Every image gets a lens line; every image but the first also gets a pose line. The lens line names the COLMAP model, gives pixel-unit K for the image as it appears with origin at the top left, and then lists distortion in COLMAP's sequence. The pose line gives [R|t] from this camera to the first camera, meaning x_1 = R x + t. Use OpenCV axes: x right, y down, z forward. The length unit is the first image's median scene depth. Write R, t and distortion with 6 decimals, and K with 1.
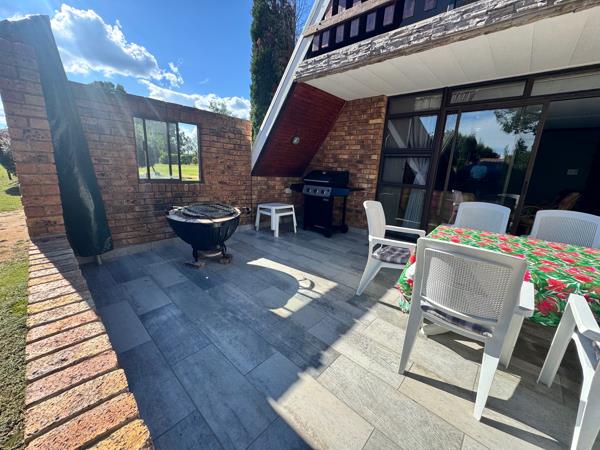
lens RADIAL K [[240.2, 0, 299.2], [0, 240.2, 224.1], [0, 0, 1]] dist [-0.004087, 0.000960]
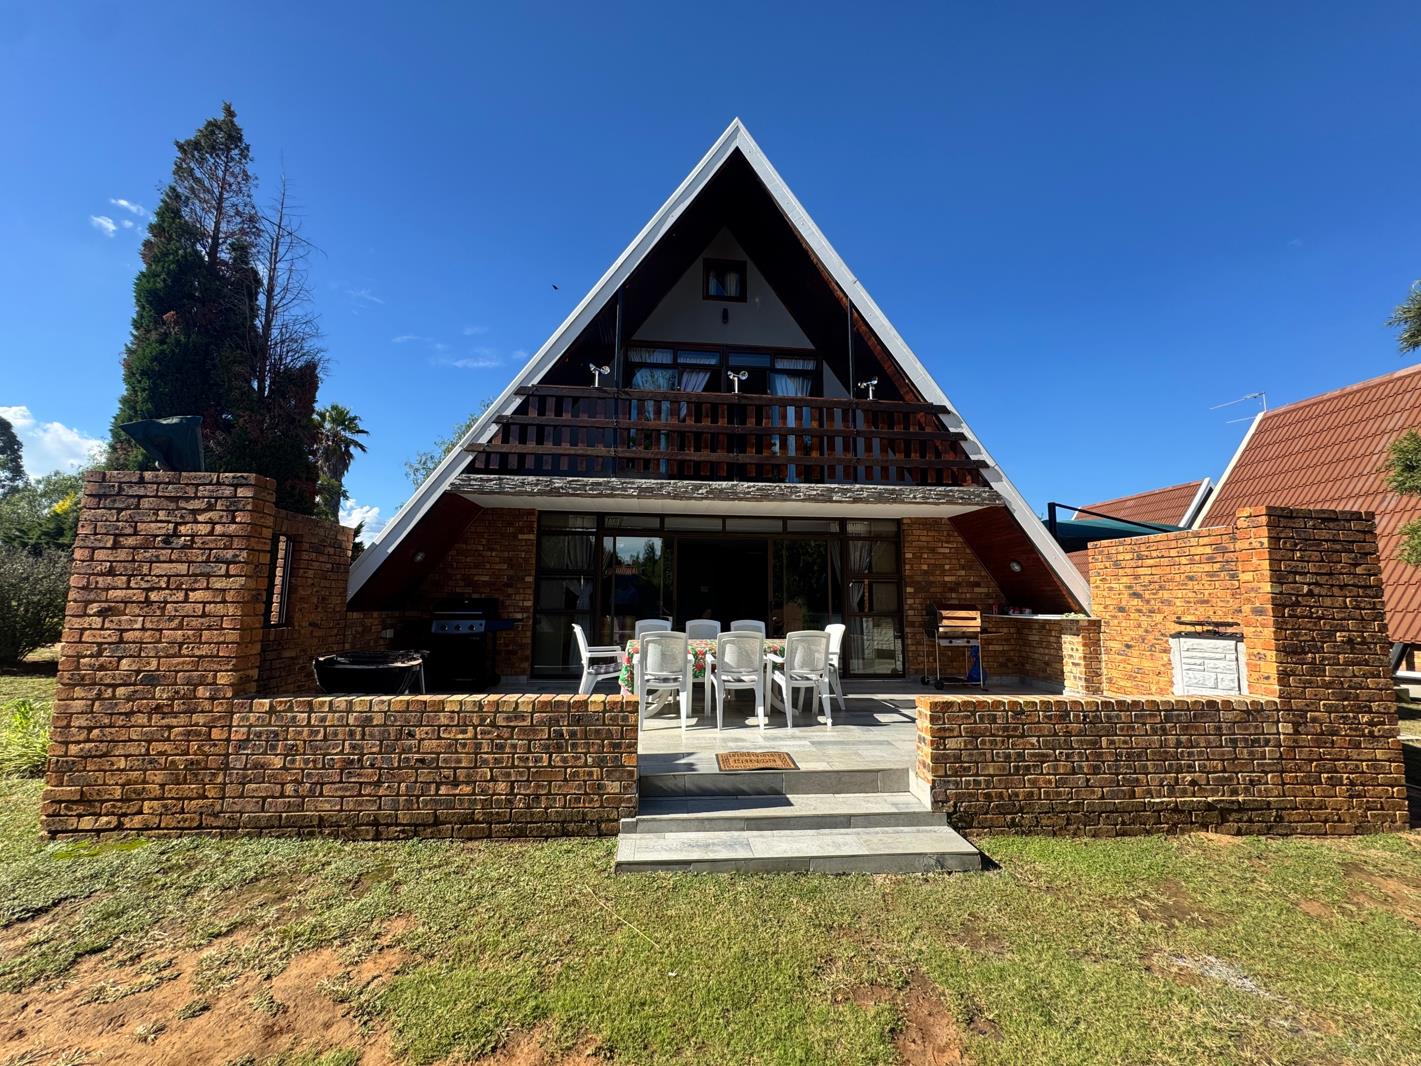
lens RADIAL K [[568.9, 0, 708.2], [0, 568.9, 530.9], [0, 0, 1]] dist [-0.004087, 0.000960]
pose [[0.672442, 0.047087, 0.738651, -0.733555], [0.191667, 0.952854, -0.235229, 0.134064], [-0.714903, 0.299753, 0.631714, -0.707155]]
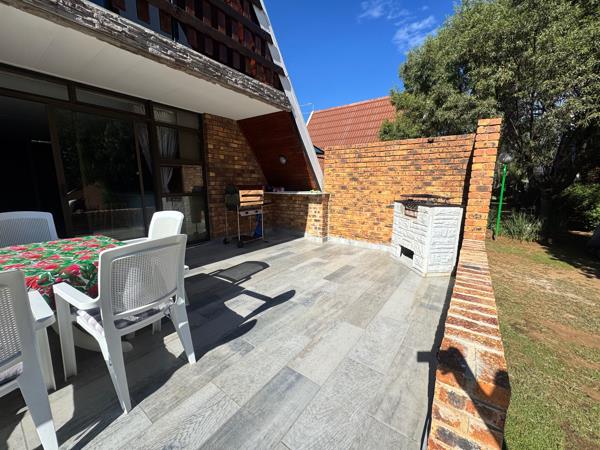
lens RADIAL K [[240.2, 0, 300.4], [0, 240.2, 224.8], [0, 0, 1]] dist [-0.004087, 0.000960]
pose [[-0.121804, -0.213116, 0.969405, 0.139483], [0.217778, 0.947139, 0.235584, 0.038165], [-0.968368, 0.239810, -0.068953, -0.108299]]
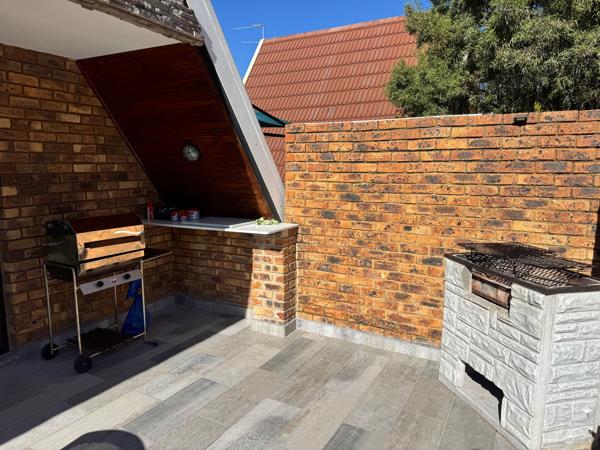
lens RADIAL K [[423.8, 0, 299.4], [0, 423.8, 226.8], [0, 0, 1]] dist [0.054692, -0.056697]
pose [[-0.246290, -0.183951, 0.951579, 0.413907], [0.209643, 0.948468, 0.237609, -0.026114], [-0.946251, 0.258012, -0.195034, -0.188564]]
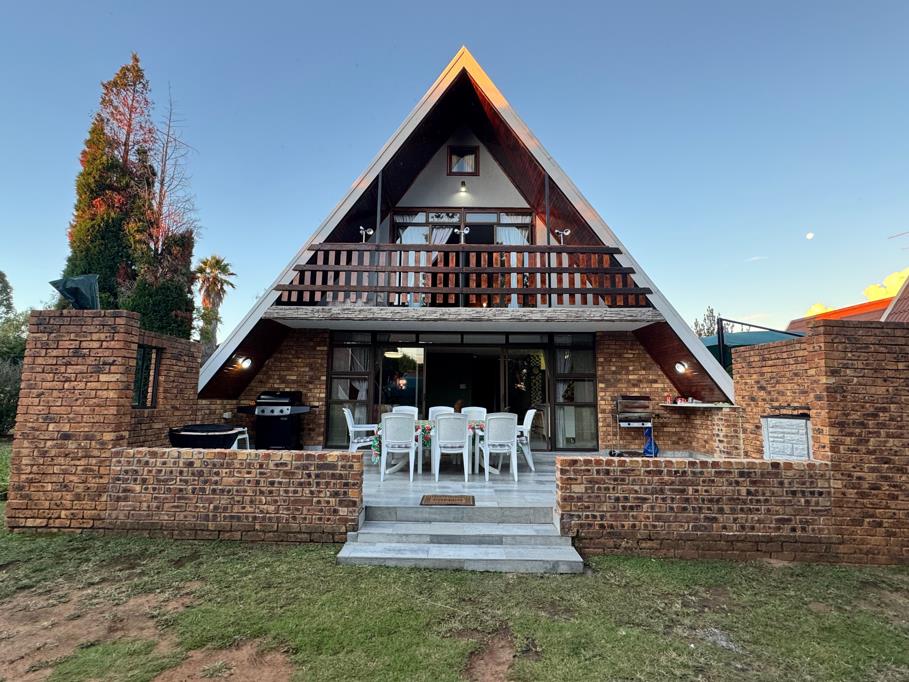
lens RADIAL K [[443.0, 0, 451.6], [0, 443.0, 339.6], [0, 0, 1]] dist [-0.004590, 0.001139]
pose [[0.743034, 0.045713, 0.667691, -0.684794], [0.177656, 0.948400, -0.262634, 0.218499], [-0.645244, 0.313765, 0.696572, -0.962617]]
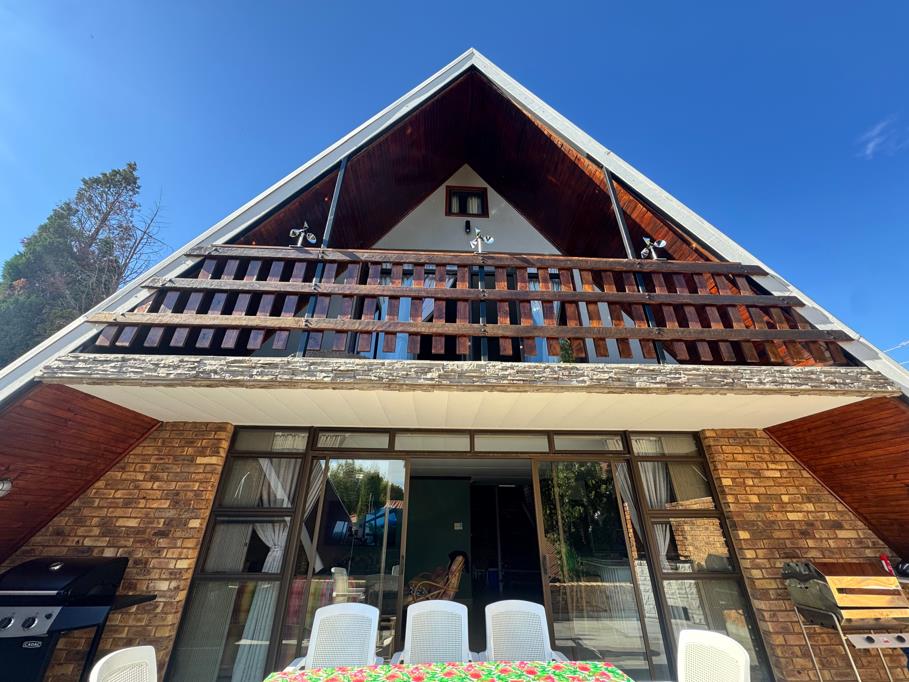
lens RADIAL K [[363.9, 0, 454.0], [0, 363.9, 339.0], [0, 0, 1]] dist [-0.004087, 0.000960]
pose [[0.704139, 0.281921, 0.651697, 0.072978], [0.192852, 0.807372, -0.557636, -0.042432], [-0.683372, 0.518335, 0.514133, -0.069391]]
